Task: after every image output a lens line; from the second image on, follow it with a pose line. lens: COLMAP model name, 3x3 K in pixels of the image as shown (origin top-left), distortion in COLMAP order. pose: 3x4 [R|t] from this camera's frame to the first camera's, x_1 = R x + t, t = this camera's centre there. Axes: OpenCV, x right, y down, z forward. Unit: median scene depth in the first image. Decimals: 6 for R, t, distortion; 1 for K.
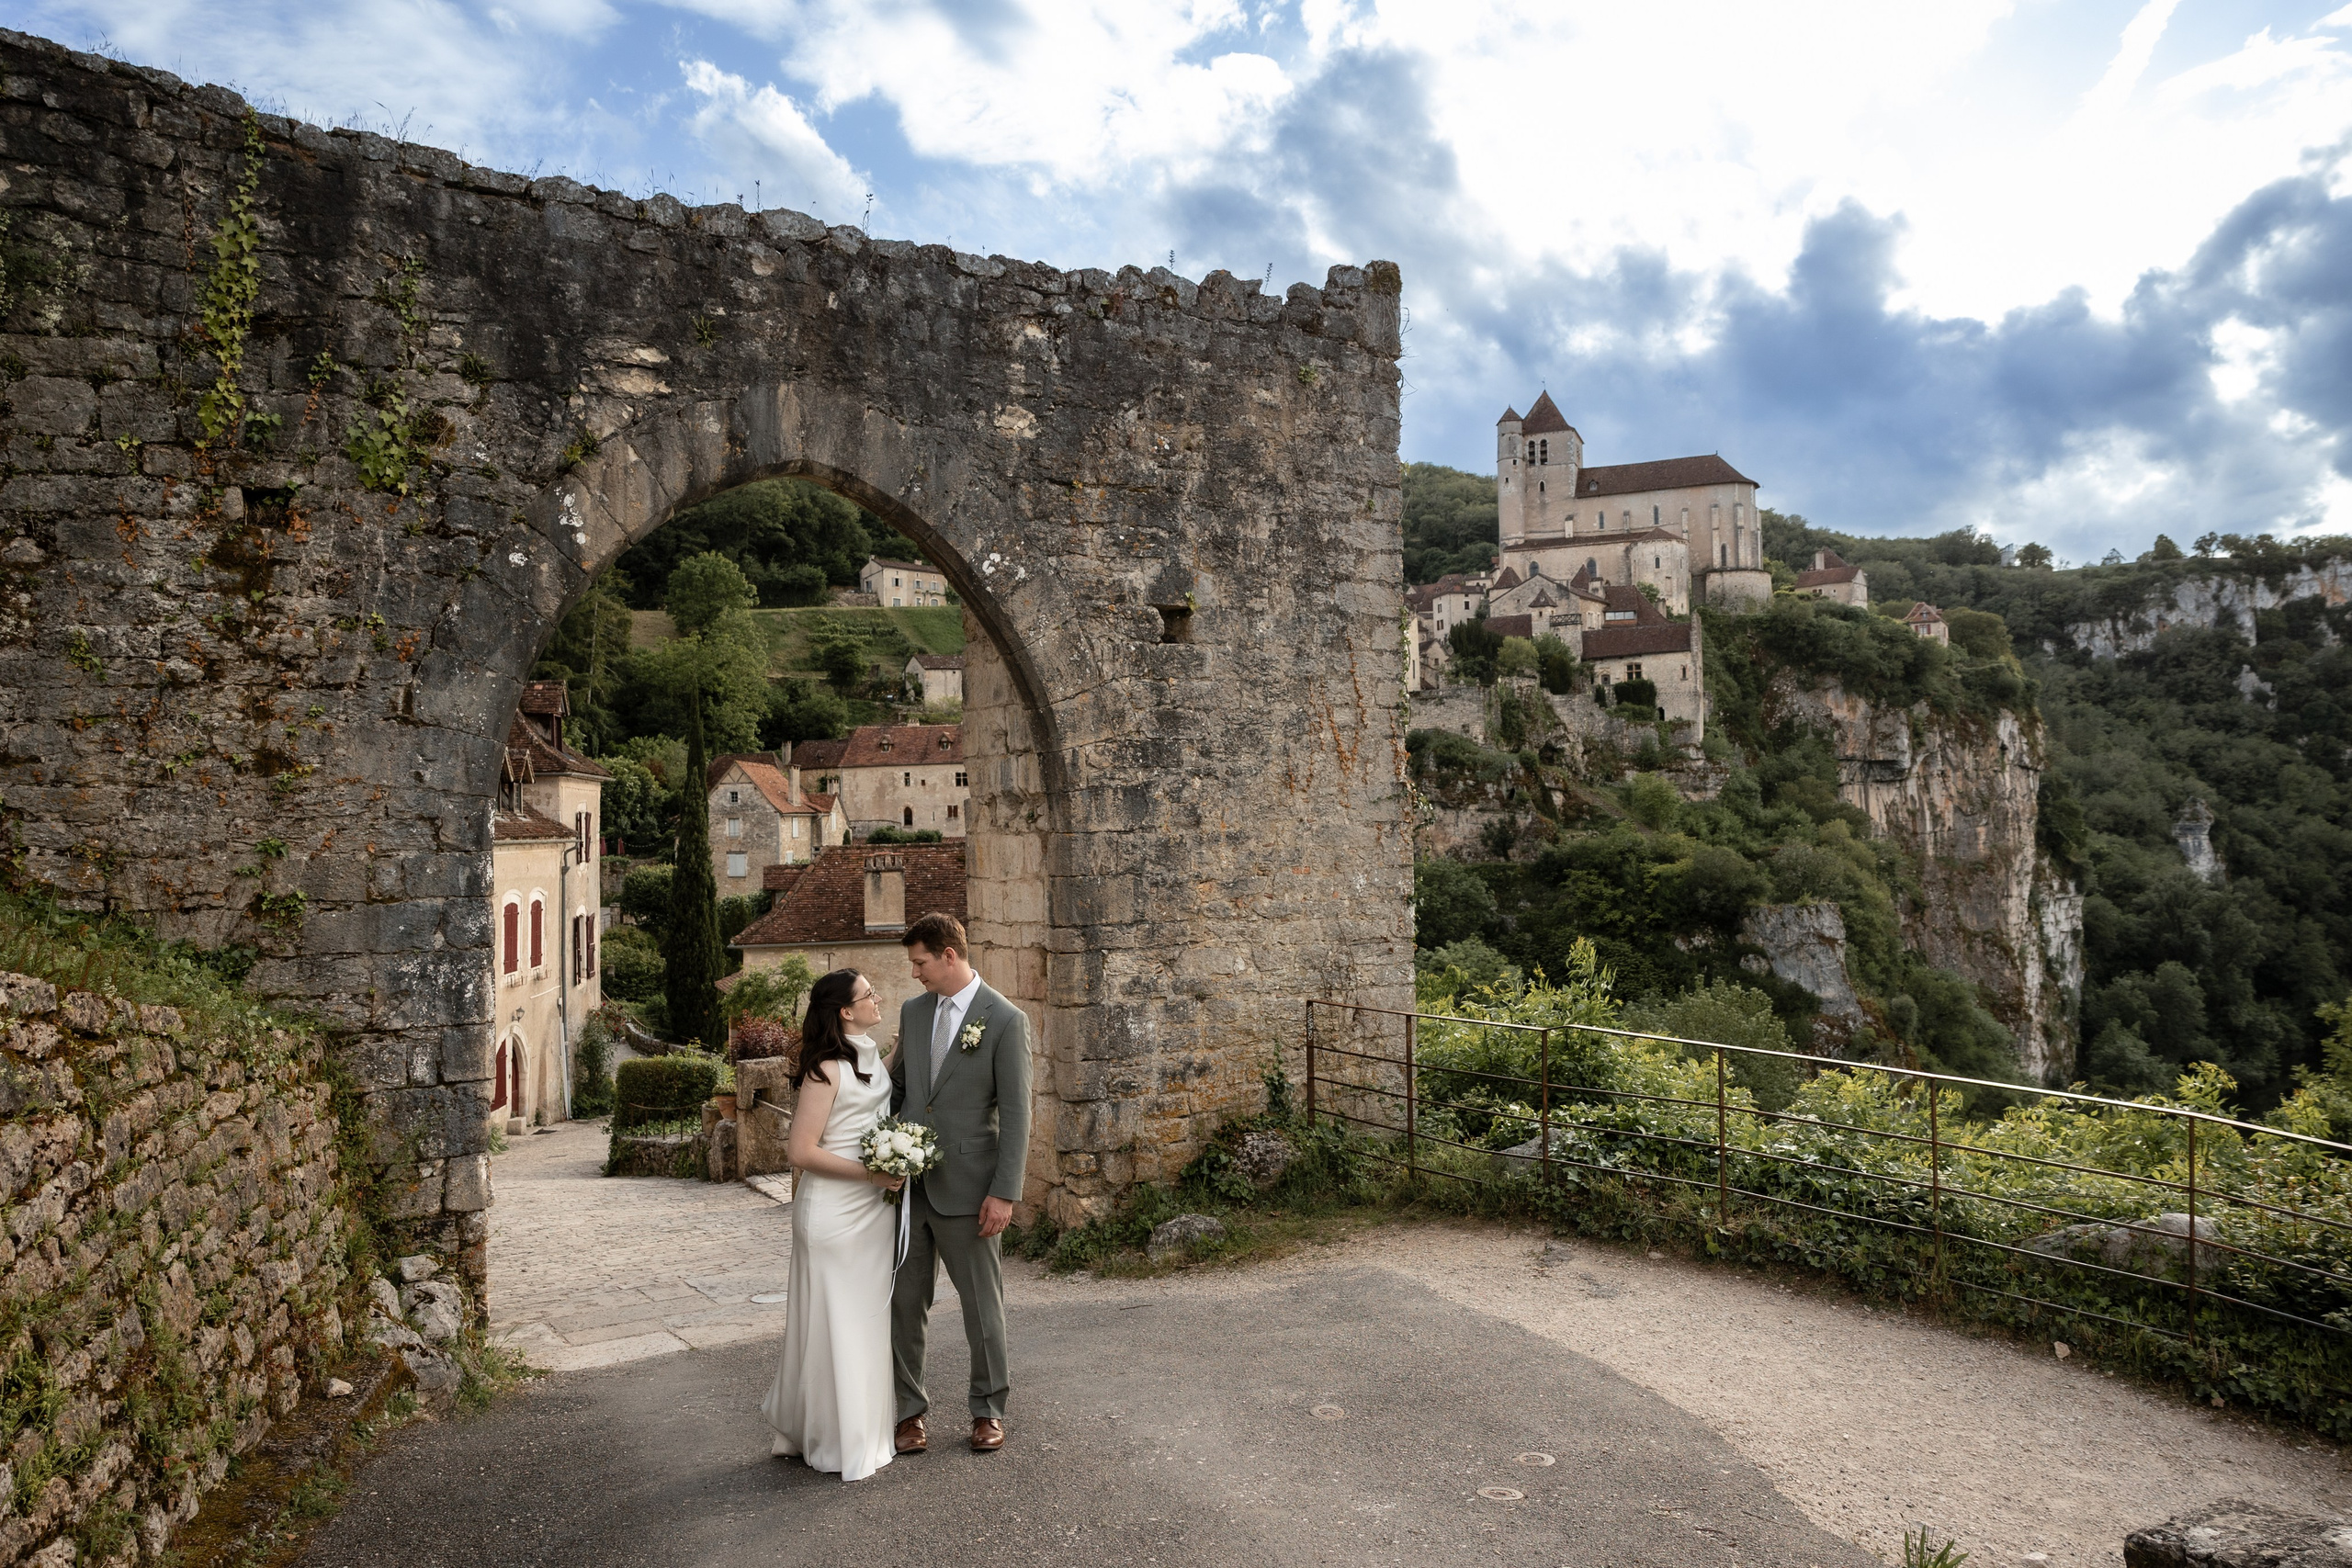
lens RADIAL K [[1686.8, 0, 1186.3], [0, 1686.8, 785.1], [0, 0, 1]] dist [0.013038, -0.000989]
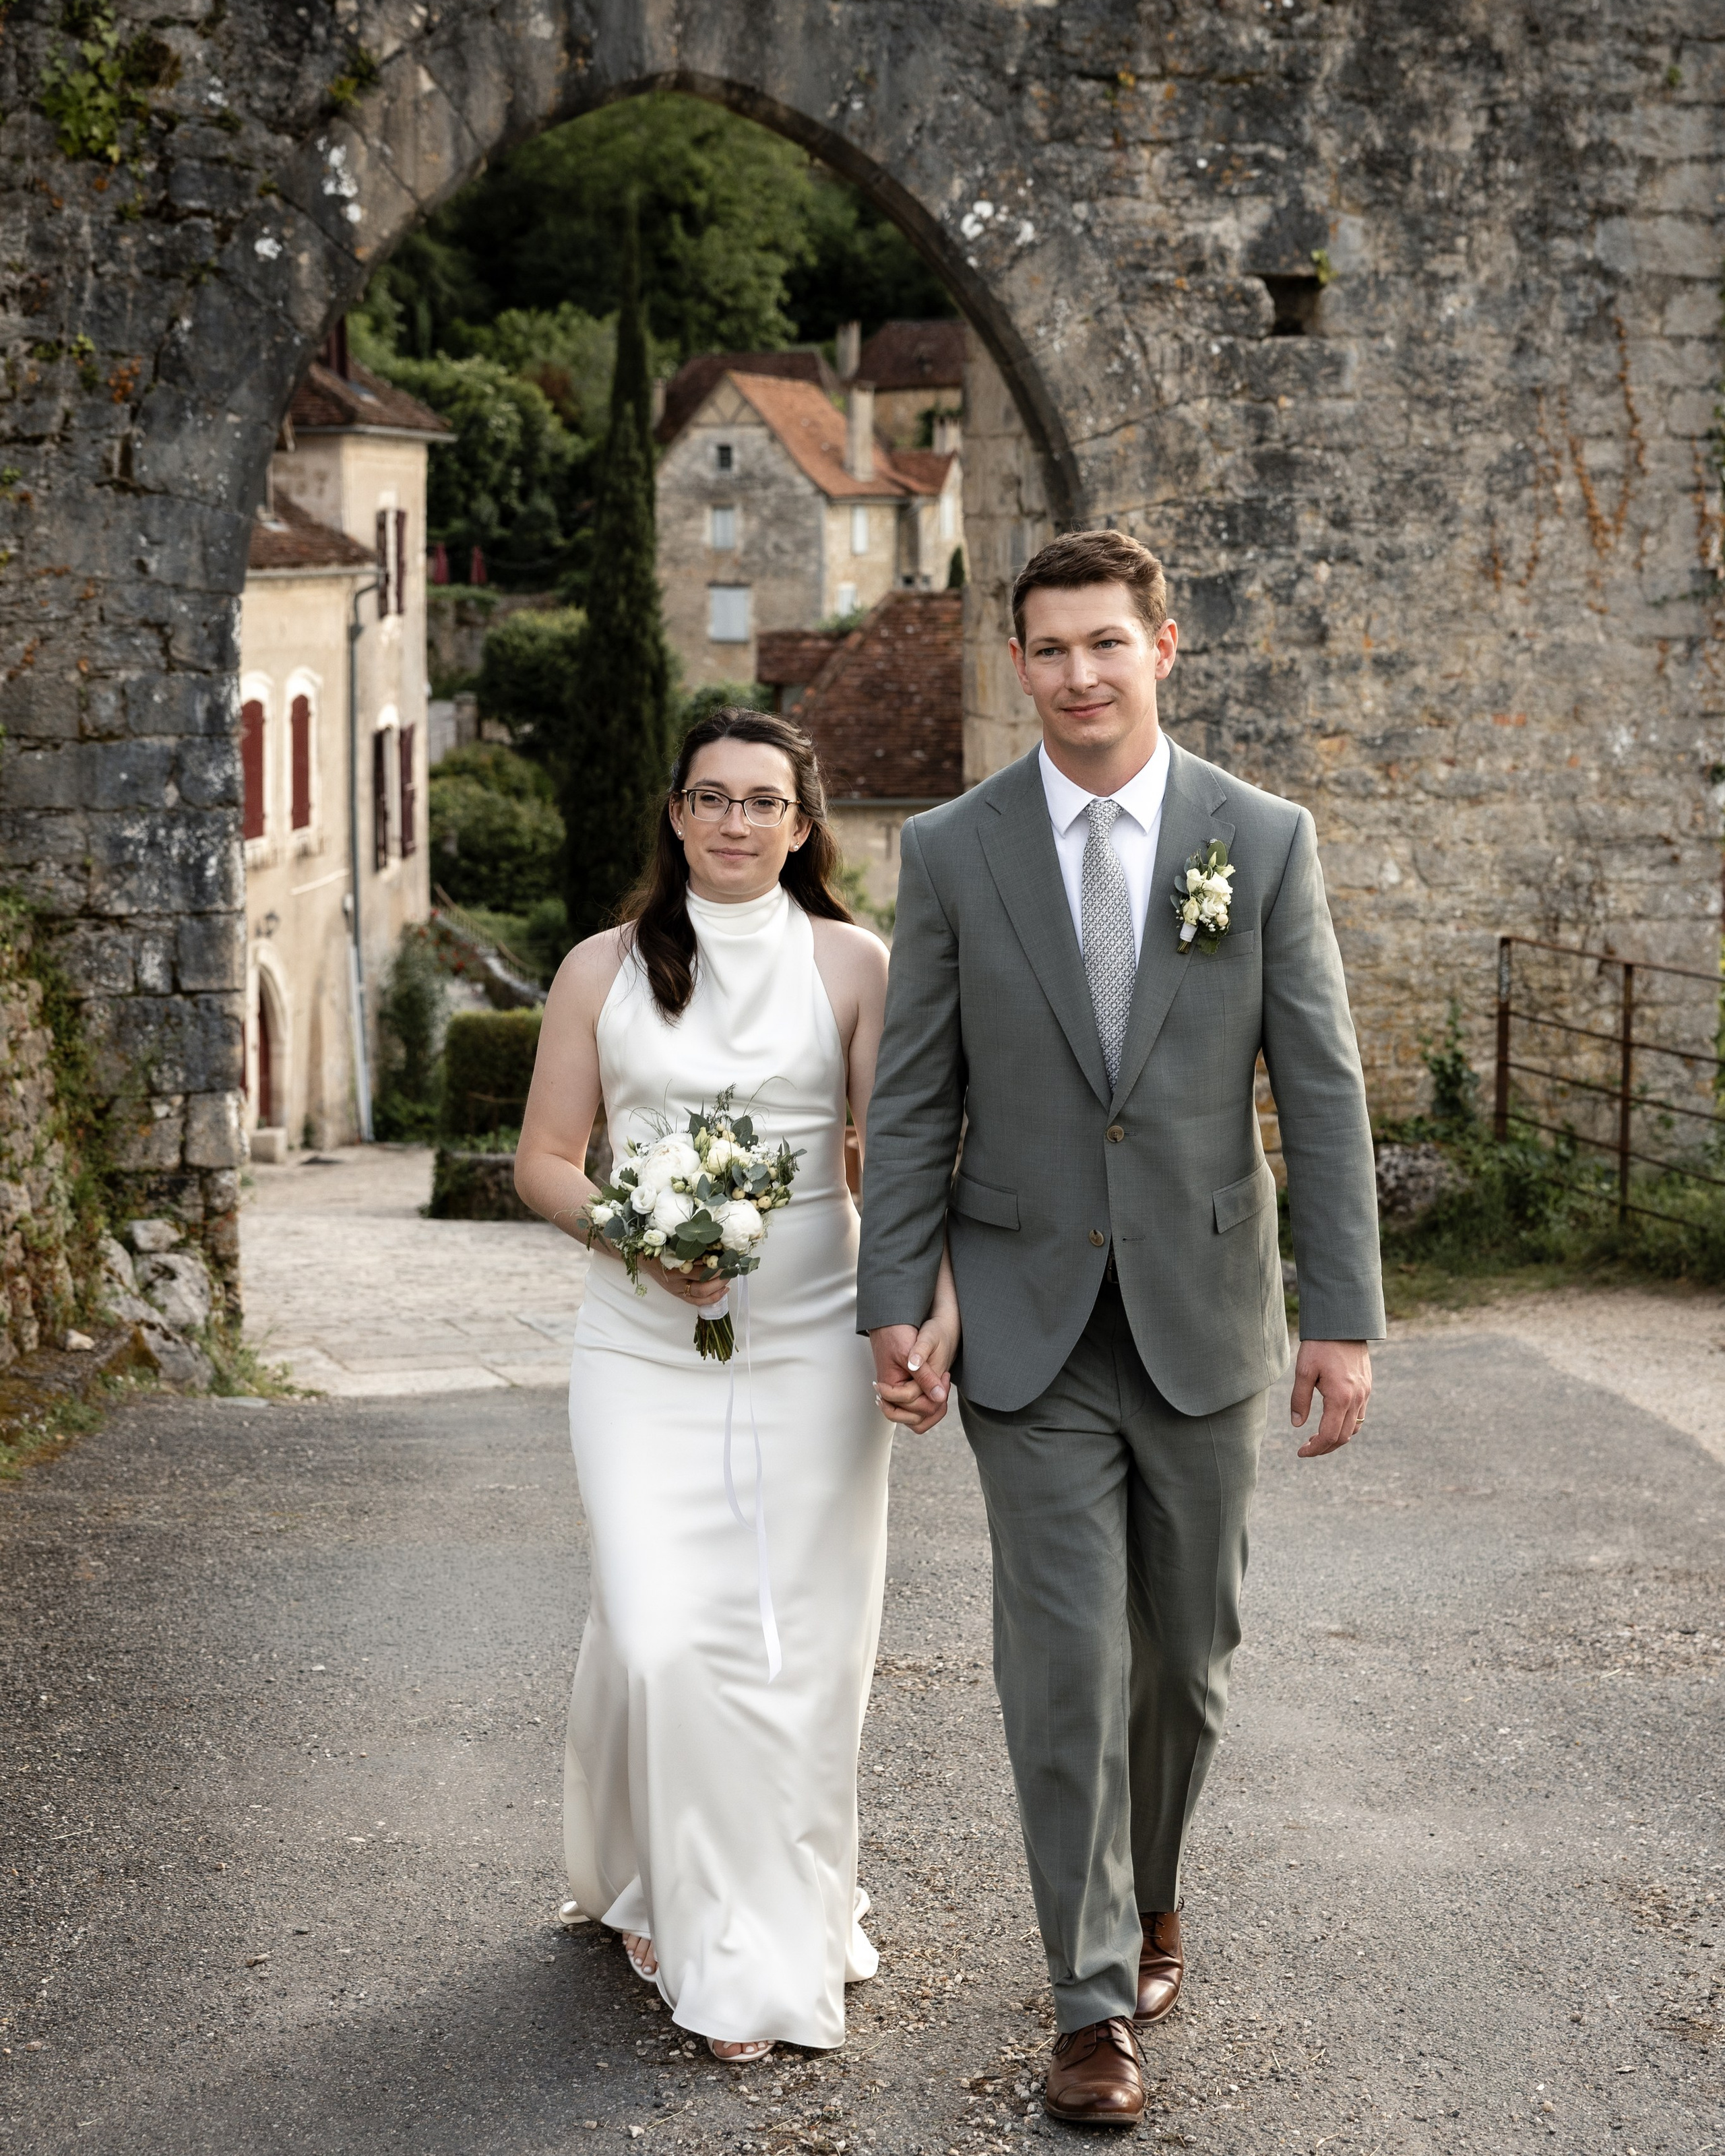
lens RADIAL K [[4006.2, 0, 861.4], [0, 4006.2, 1078.9], [0, 0, 1]] dist [0.025966, 0.000000]
pose [[0.973740, 0.049031, -0.222322, 0.173888], [-0.012941, 0.986875, 0.160965, -0.051174], [0.227296, -0.153860, 0.961594, -0.449335]]
